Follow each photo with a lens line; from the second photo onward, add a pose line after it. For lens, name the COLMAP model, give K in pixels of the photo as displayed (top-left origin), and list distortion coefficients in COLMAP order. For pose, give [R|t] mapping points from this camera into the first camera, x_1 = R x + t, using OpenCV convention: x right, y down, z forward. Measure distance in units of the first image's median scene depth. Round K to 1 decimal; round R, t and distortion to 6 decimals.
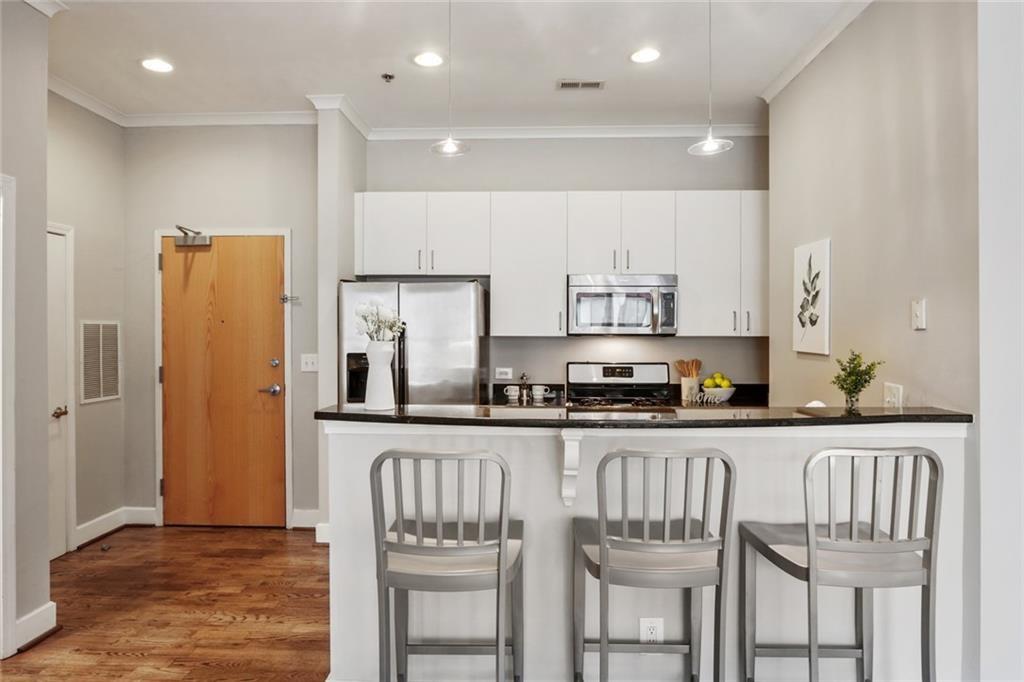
lens RADIAL K [[612.9, 0, 507.2], [0, 612.9, 337.7], [0, 0, 1]] dist [-0.022647, 0.001254]
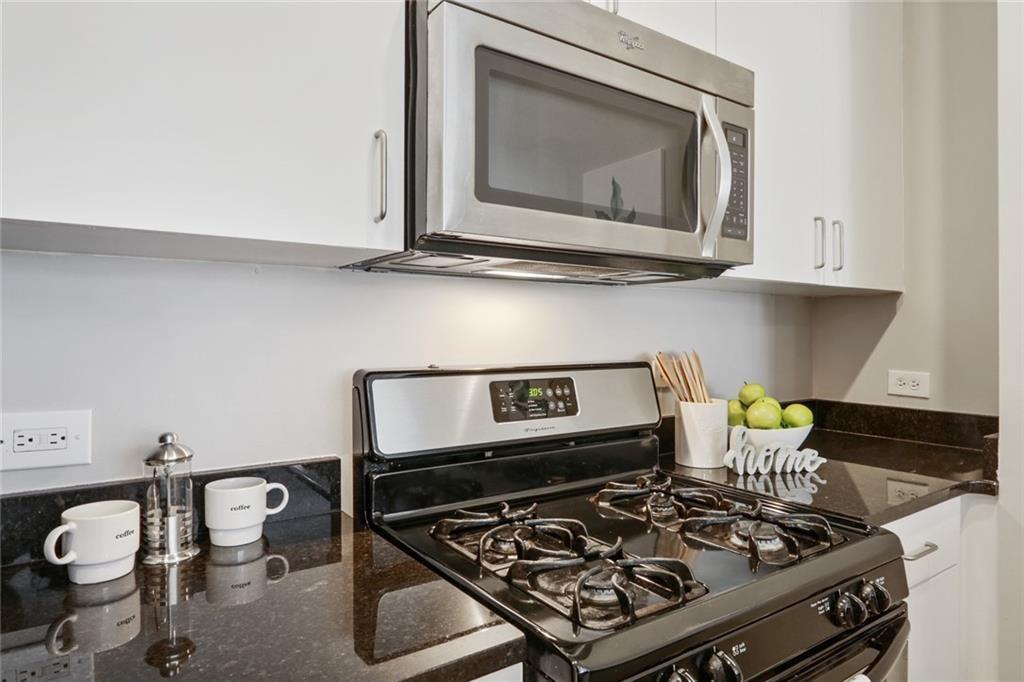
lens RADIAL K [[612.9, 0, 507.2], [0, 612.9, 337.7], [0, 0, 1]] dist [-0.022647, 0.001254]
pose [[0.806403, -0.005716, 0.591338, -0.000614], [0.006749, 0.999977, 0.000463, 0.028064], [-0.591328, 0.003617, 0.806423, 0.806778]]
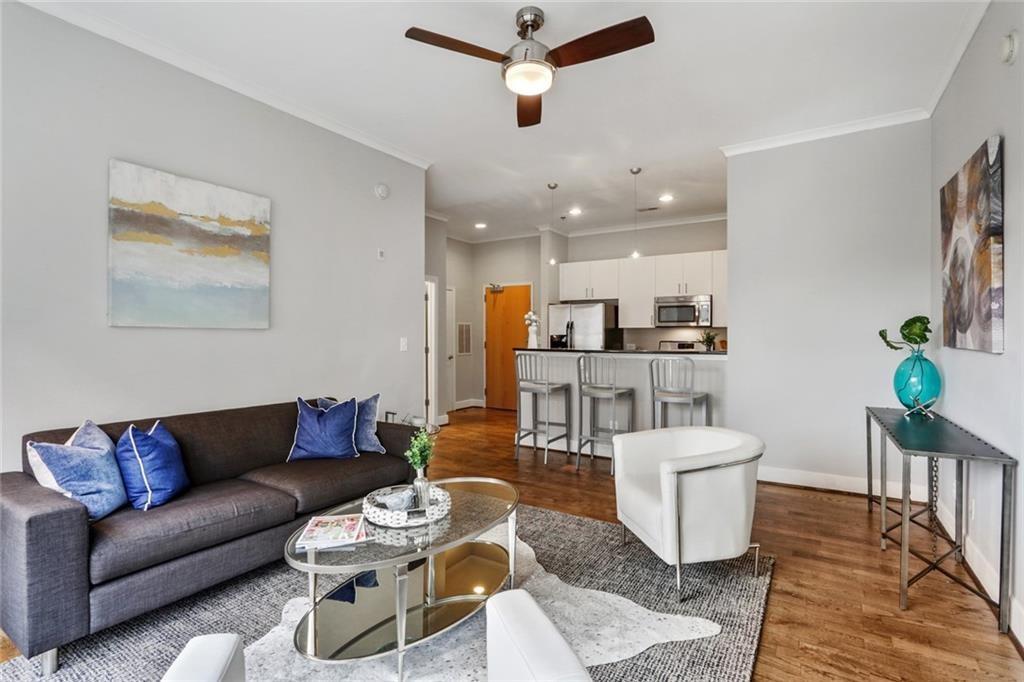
lens RADIAL K [[493.2, 0, 505.4], [0, 493.2, 341.5], [0, 0, 1]] dist [-0.015351, 0.006605]
pose [[0.859093, 0.004353, -0.511802, 0.504872], [-0.002326, 0.999987, 0.004601, 0.037756], [0.511815, -0.002763, 0.859091, -0.646555]]
